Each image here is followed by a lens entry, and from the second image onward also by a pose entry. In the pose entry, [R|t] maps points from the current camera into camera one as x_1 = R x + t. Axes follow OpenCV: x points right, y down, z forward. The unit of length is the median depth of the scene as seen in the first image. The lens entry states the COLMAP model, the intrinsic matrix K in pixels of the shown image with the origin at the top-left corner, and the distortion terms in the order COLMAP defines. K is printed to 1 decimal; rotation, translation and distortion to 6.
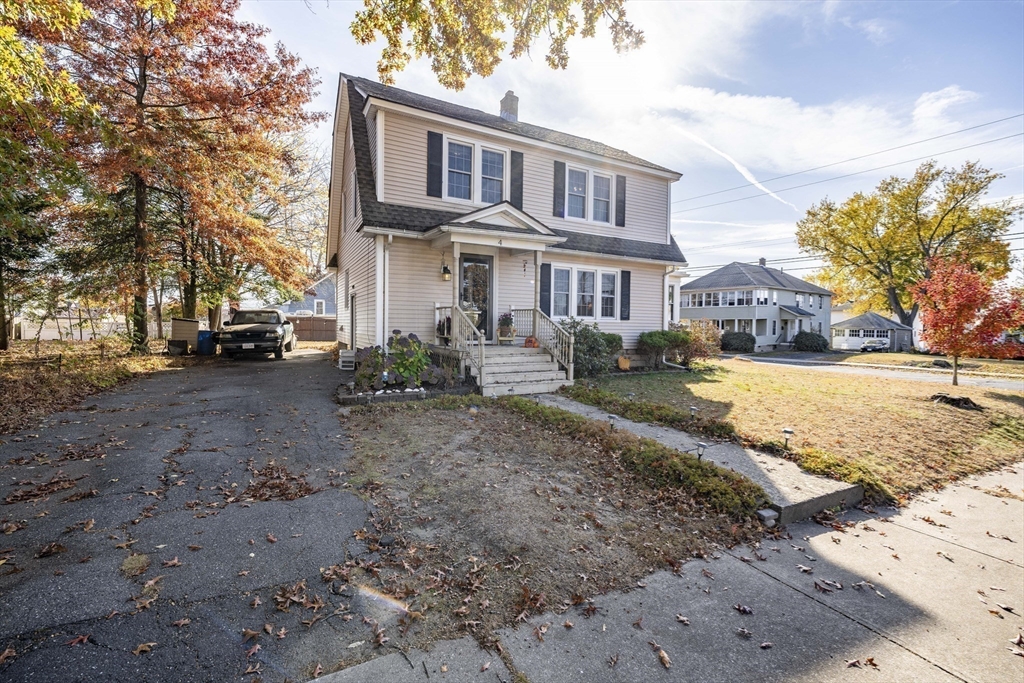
lens RADIAL K [[410.4, 0, 496.0], [0, 410.4, 353.2], [0, 0, 1]] dist [-0.003129, -0.000687]
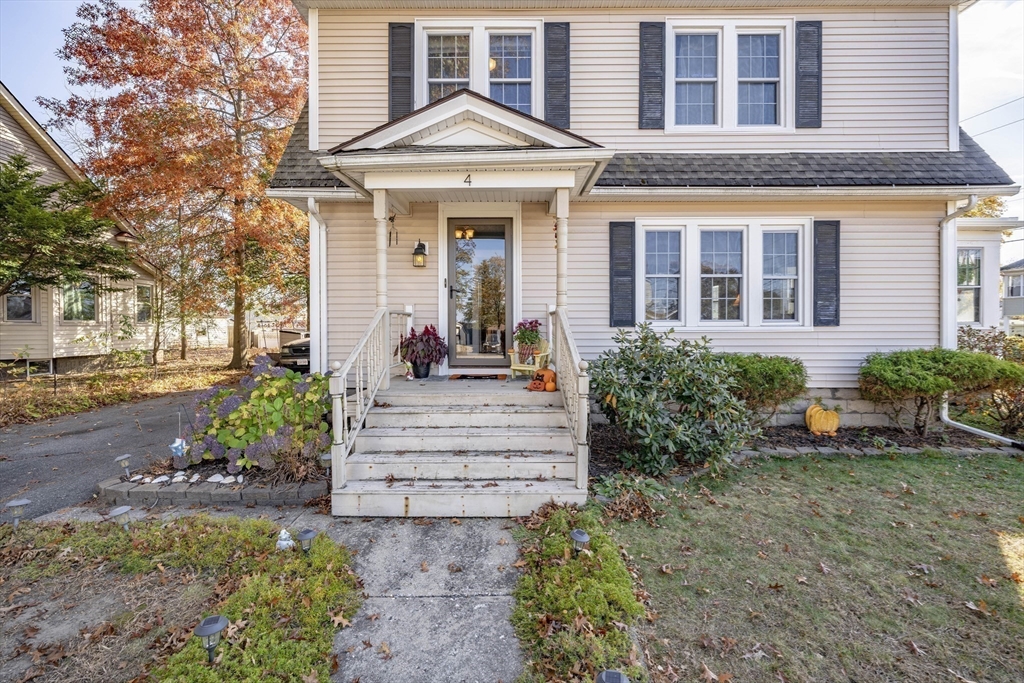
lens RADIAL K [[410.4, 0, 515.5], [0, 410.4, 341.2], [0, 0, 1]] dist [-0.003129, -0.000687]
pose [[0.894374, -0.000030, -0.447321, 0.215098], [-0.015916, 0.999365, -0.031889, -0.044823], [0.447038, 0.035641, 0.893805, 0.444956]]
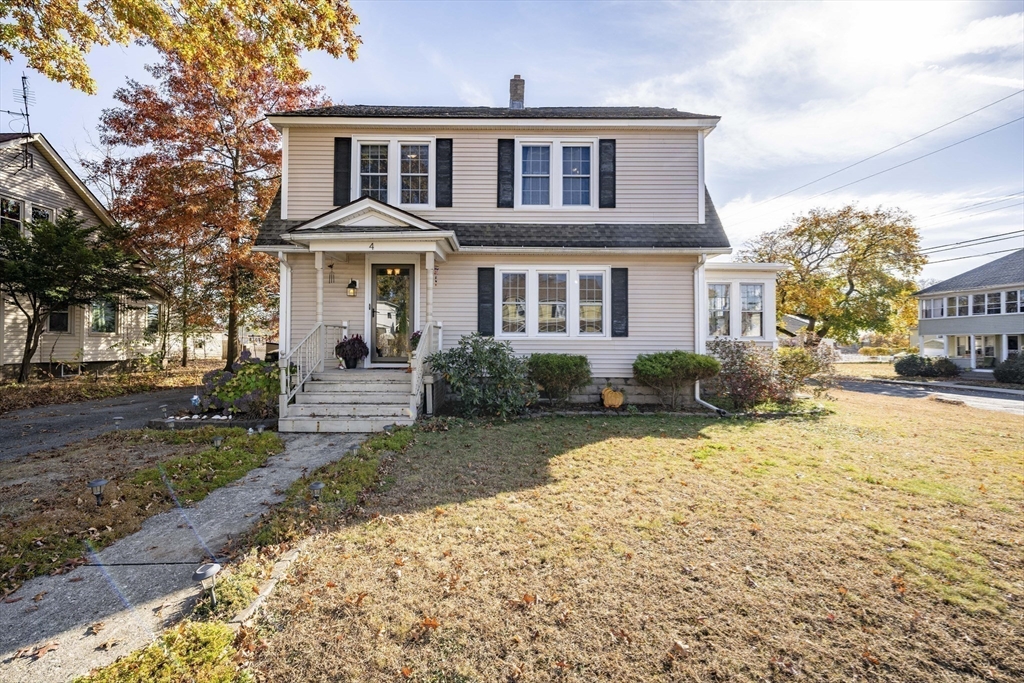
lens RADIAL K [[410.4, 0, 513.1], [0, 410.4, 348.7], [0, 0, 1]] dist [-0.003129, -0.000687]
pose [[0.897420, -0.006328, -0.441133, 0.478352], [-0.022089, 0.997999, -0.059252, -0.015207], [0.440625, 0.062918, 0.895484, 0.299295]]
